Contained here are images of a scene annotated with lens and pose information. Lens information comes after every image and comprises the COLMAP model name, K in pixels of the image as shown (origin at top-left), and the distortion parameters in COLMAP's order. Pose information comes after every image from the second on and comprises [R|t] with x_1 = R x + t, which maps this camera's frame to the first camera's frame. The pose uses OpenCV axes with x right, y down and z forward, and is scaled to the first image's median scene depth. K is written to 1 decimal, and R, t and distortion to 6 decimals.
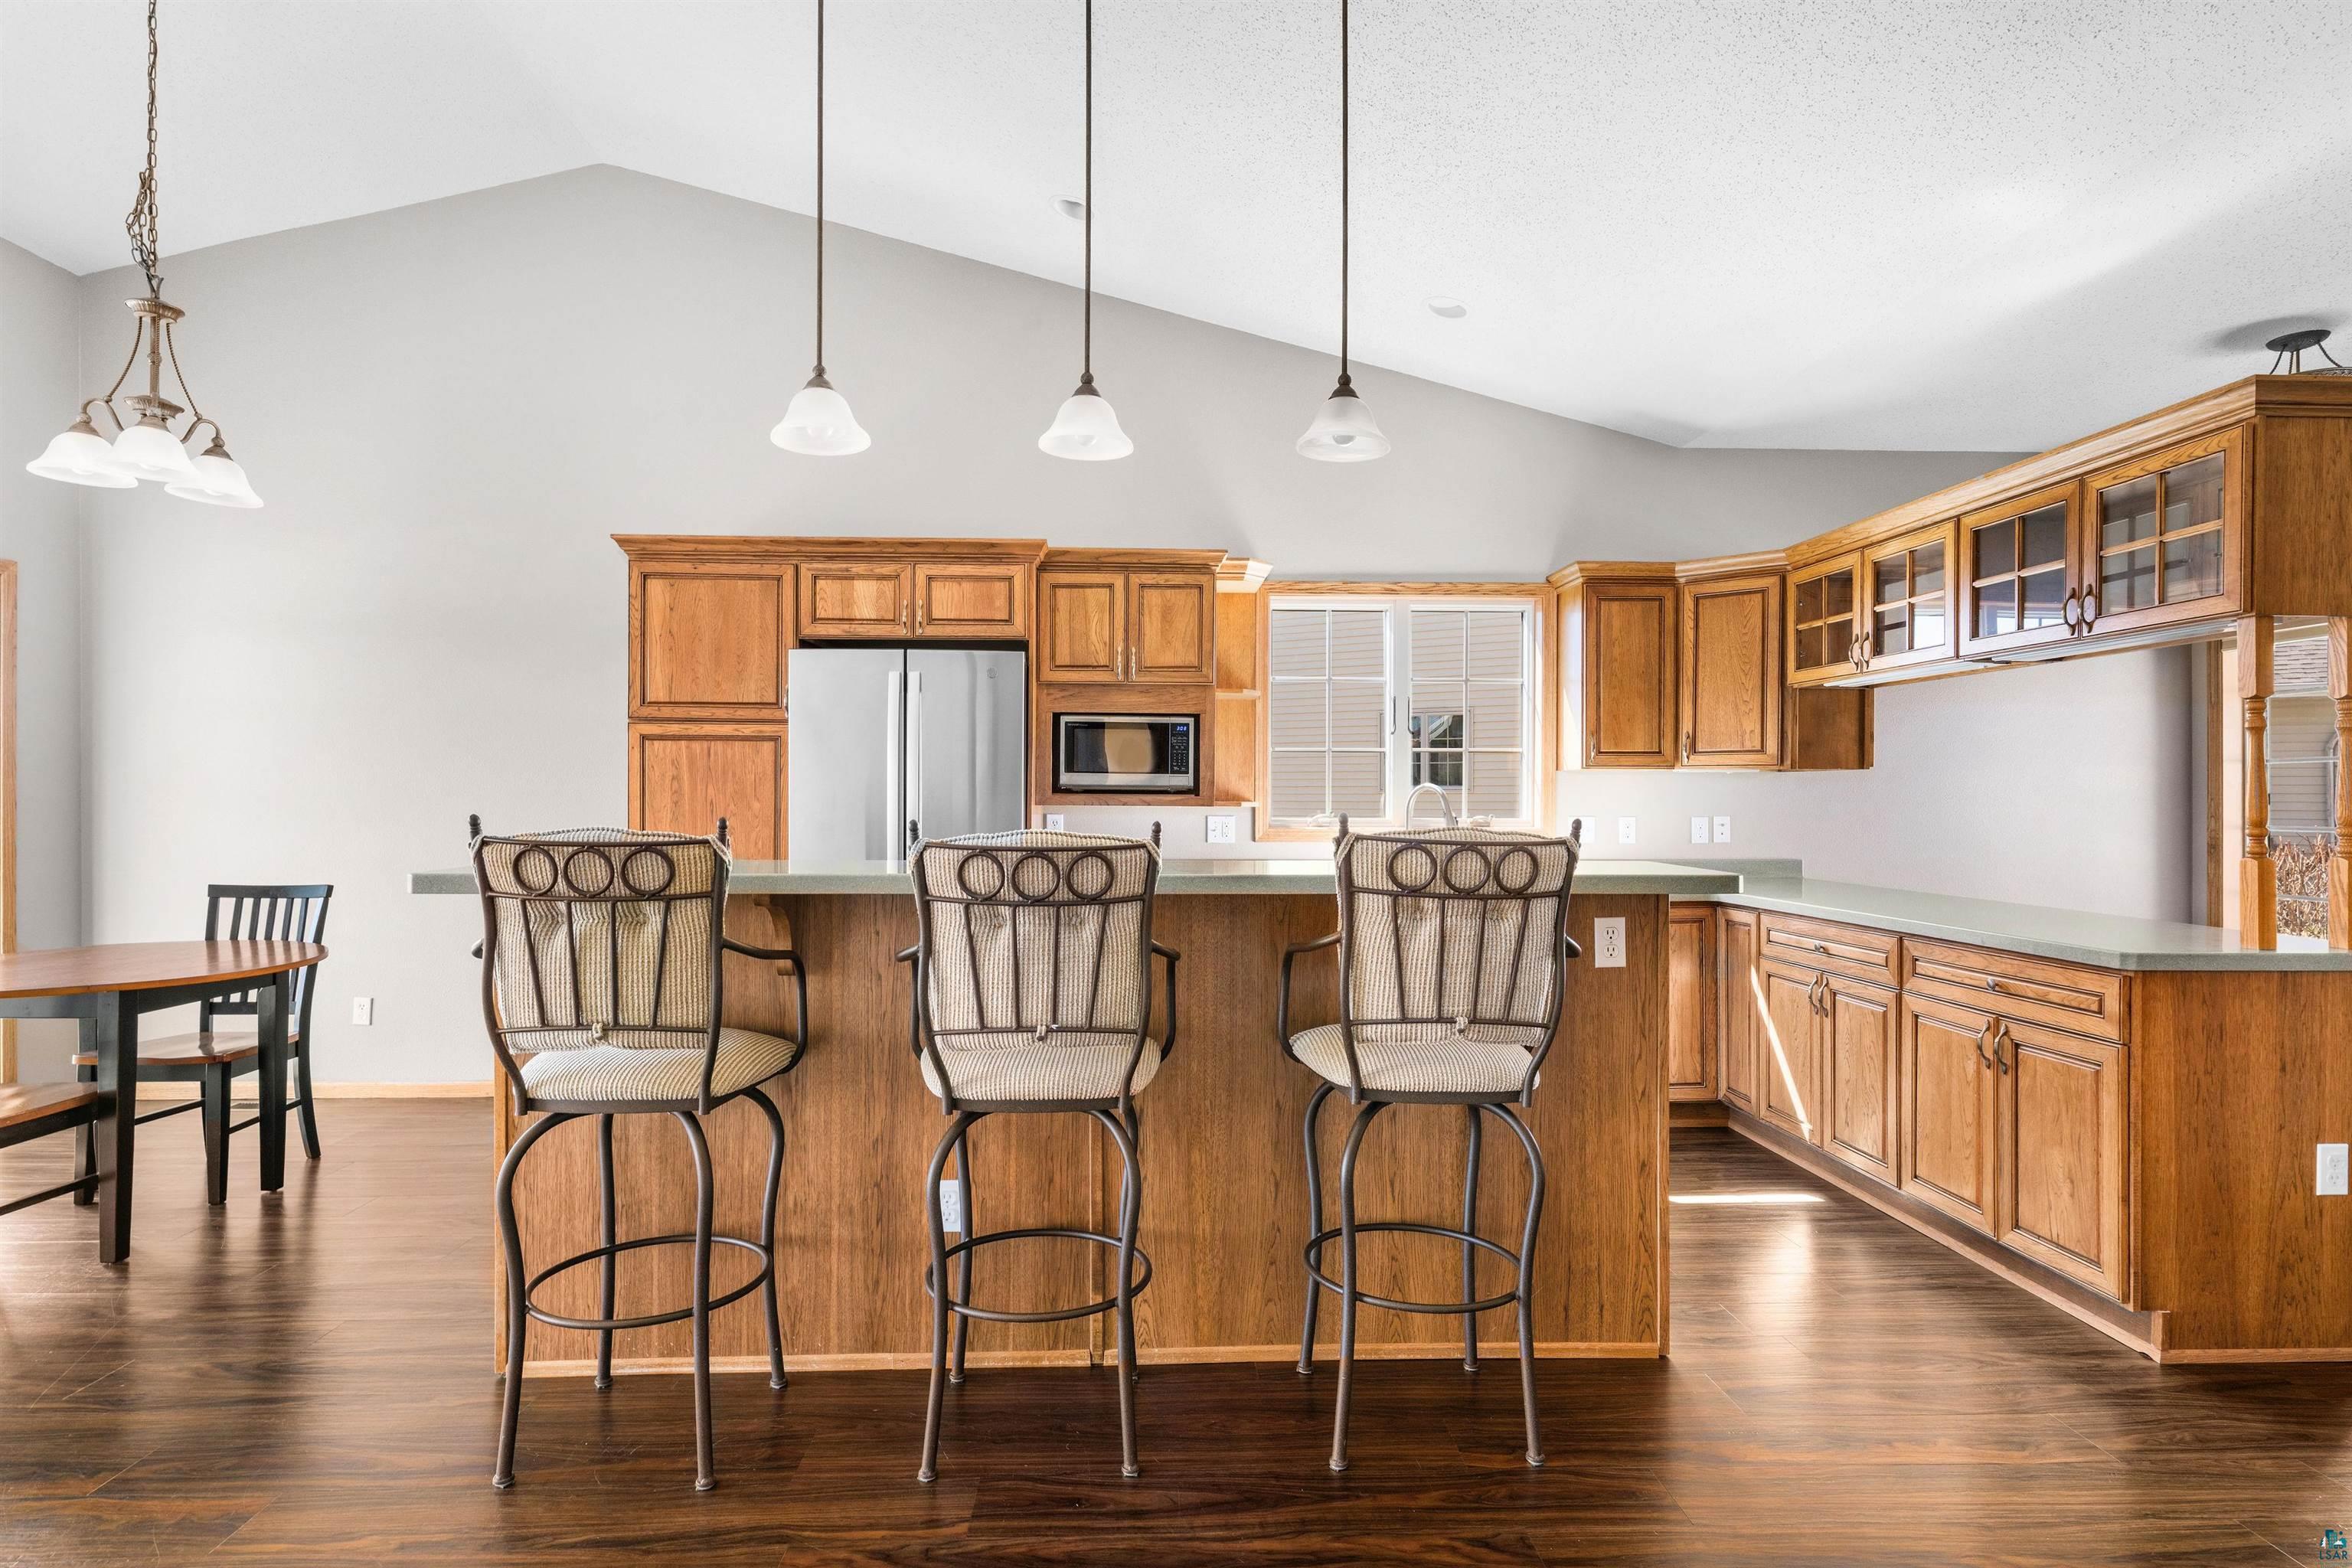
lens RADIAL K [[1190.9, 0, 1178.6], [0, 1190.9, 801.9], [0, 0, 1]] dist [0.003261, 0.001033]
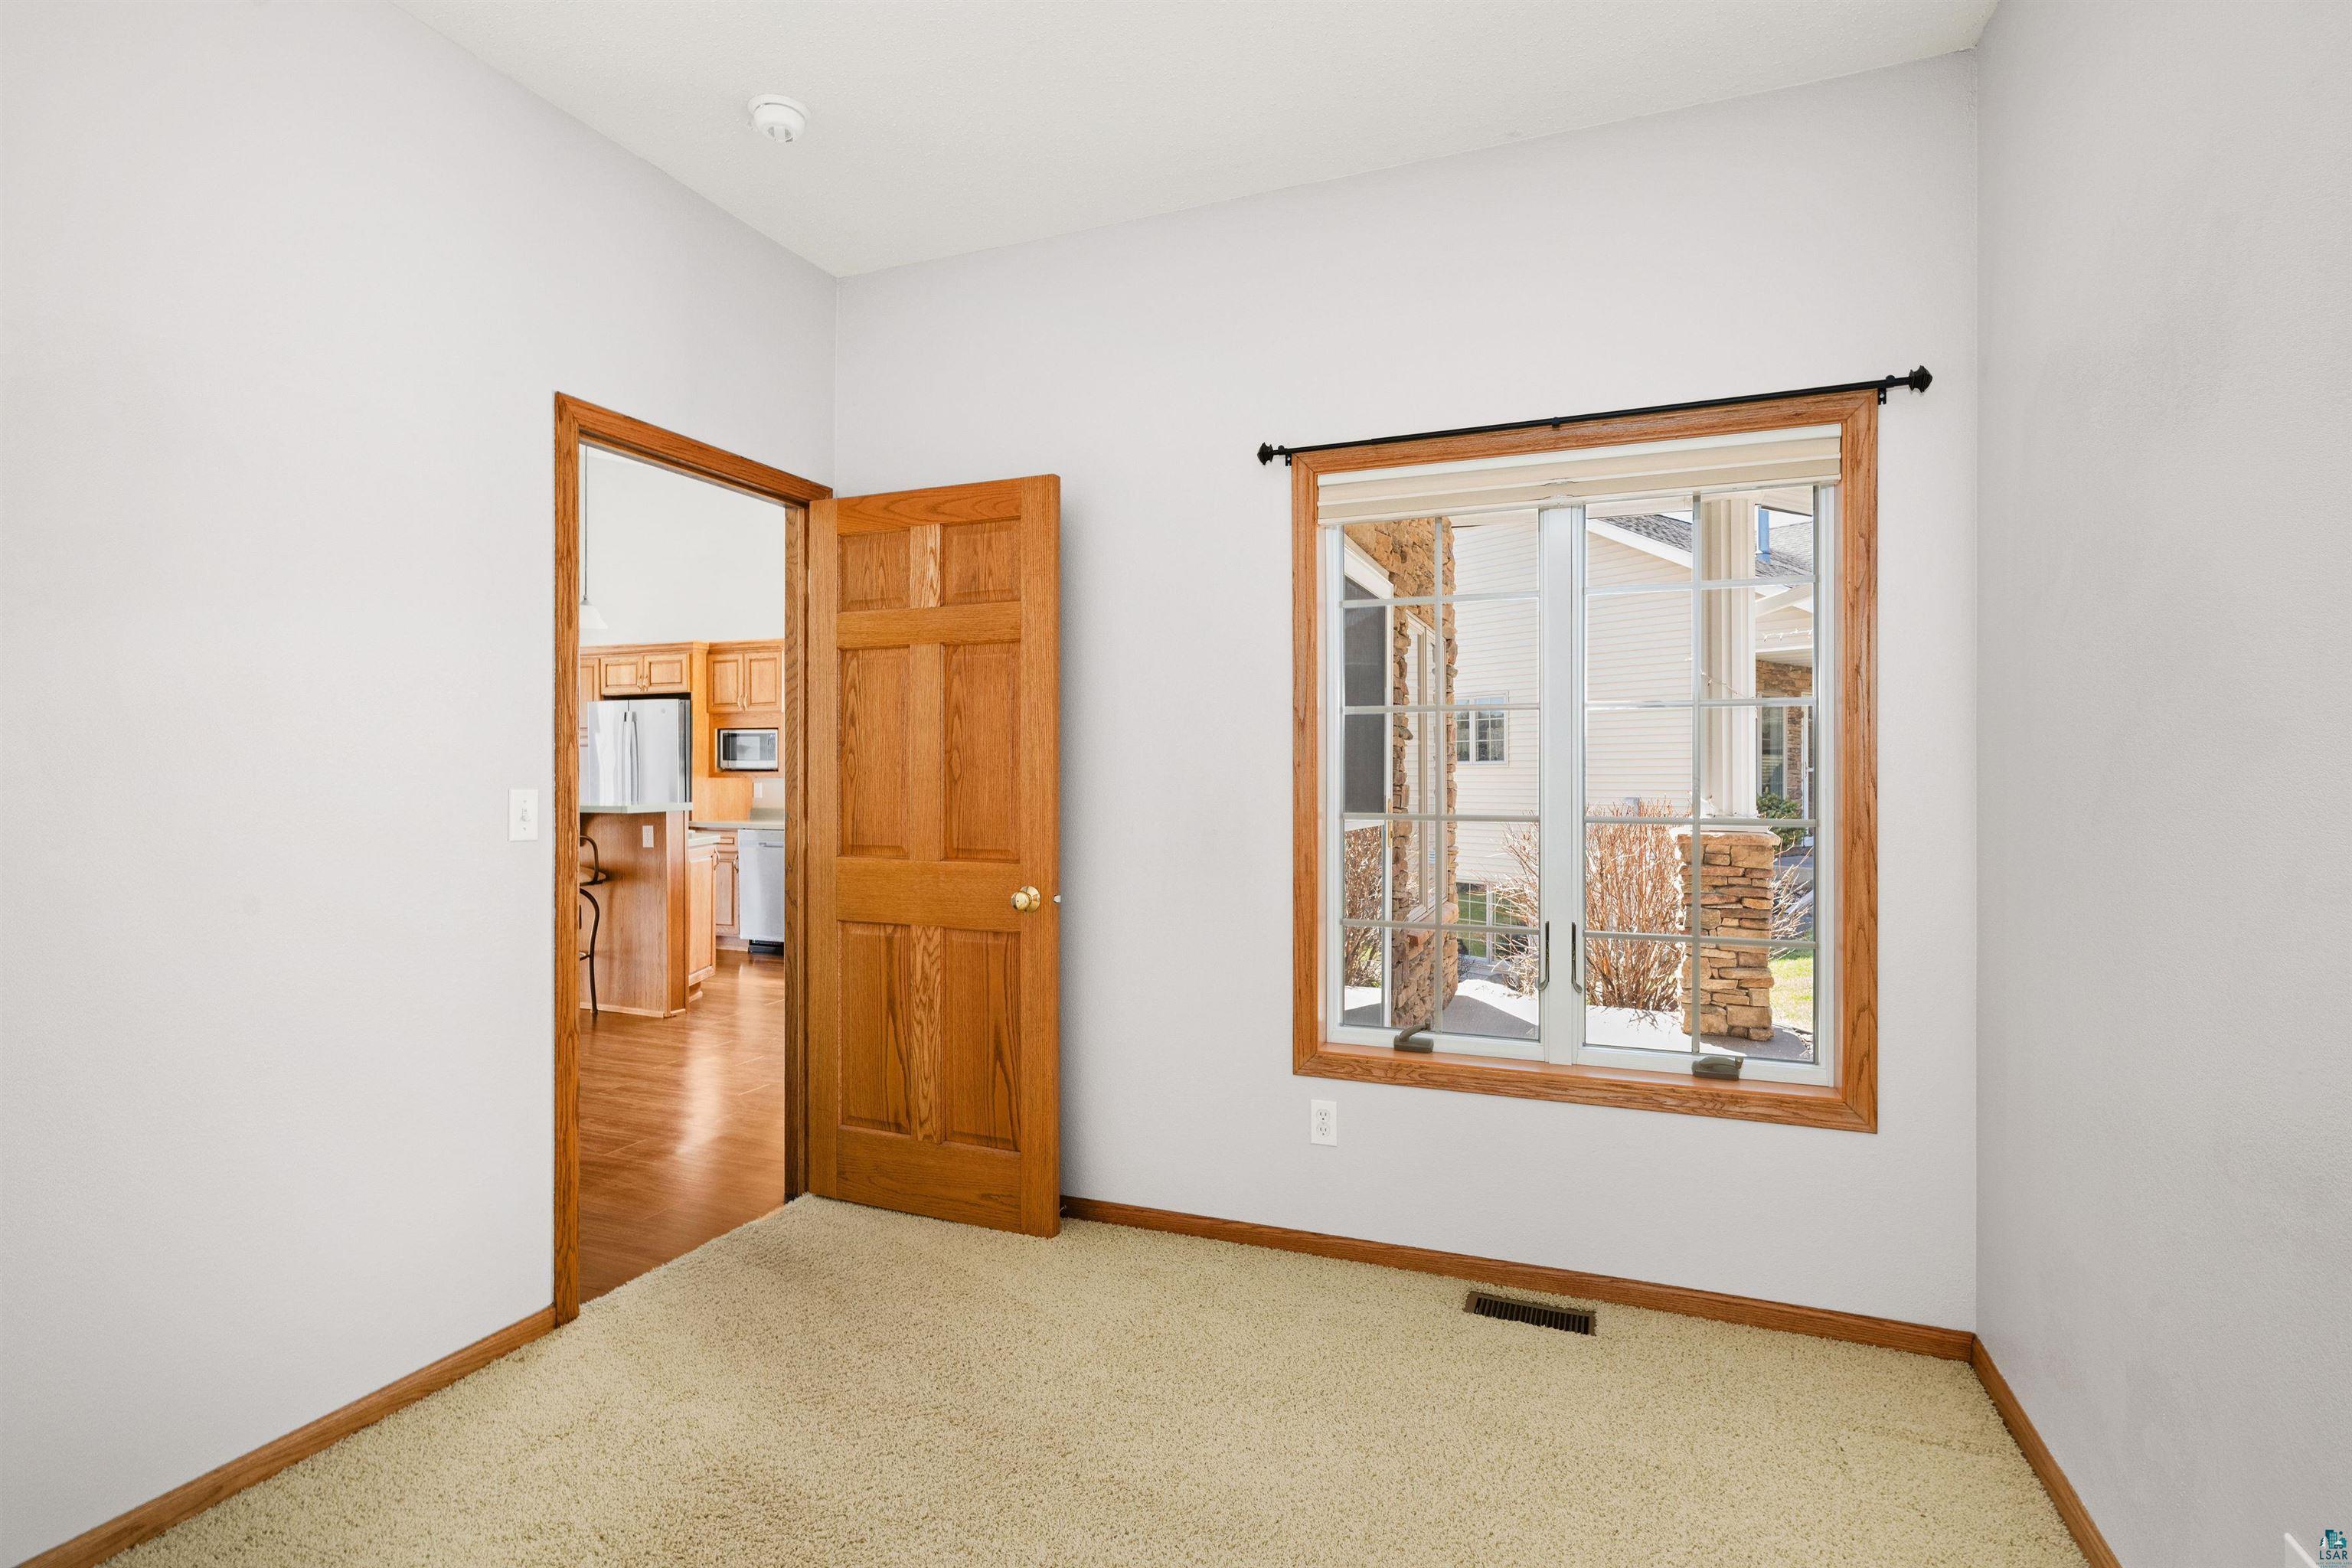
lens RADIAL K [[1144.9, 0, 1166.7], [0, 1144.9, 778.8], [0, 0, 1]] dist [0.000126, 0.000616]
pose [[0.913070, -0.001862, -0.407799, 1.356961], [0.002942, 0.999994, 0.002022, 0.003075], [0.407793, -0.003047, 0.913069, -0.386548]]
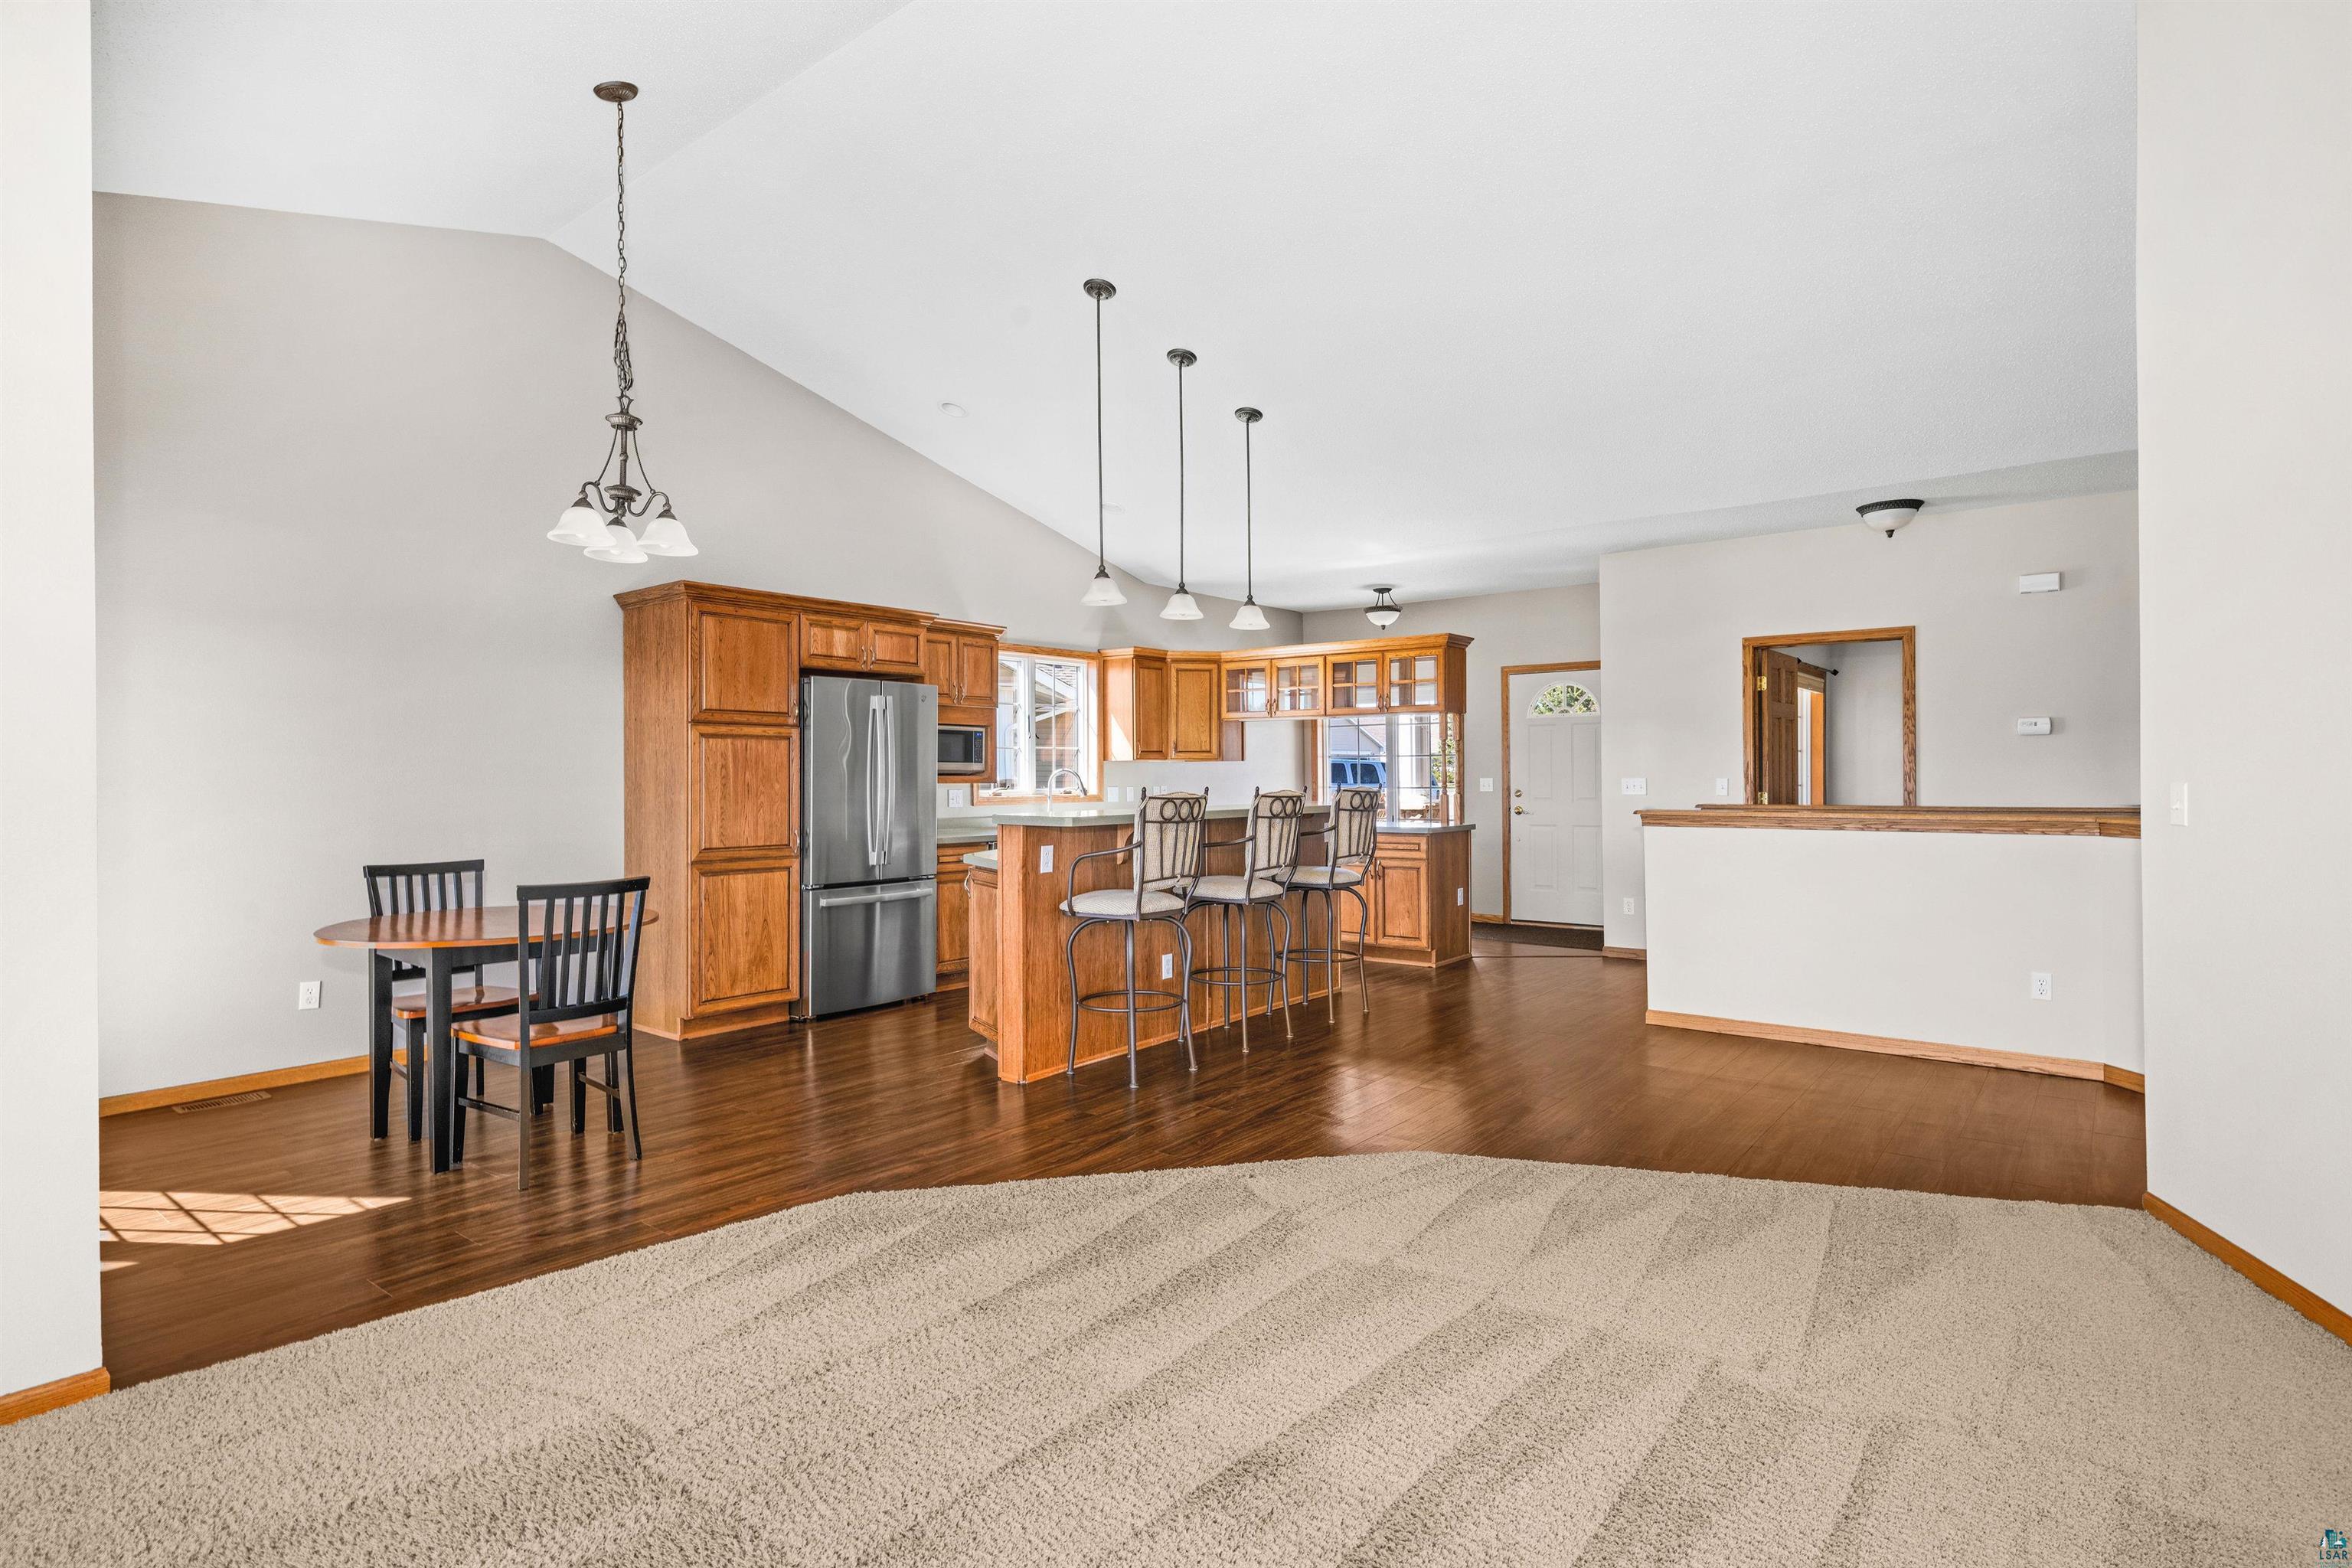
lens RADIAL K [[1193.4, 0, 1175.5], [0, 1193.4, 778.5], [0, 0, 1]] dist [-0.001841, 0.000201]
pose [[0.648608, -0.009616, 0.761061, -1.112025], [0.009398, 0.999945, 0.004626, -0.008143], [-0.761064, 0.004152, 0.648663, -0.254493]]
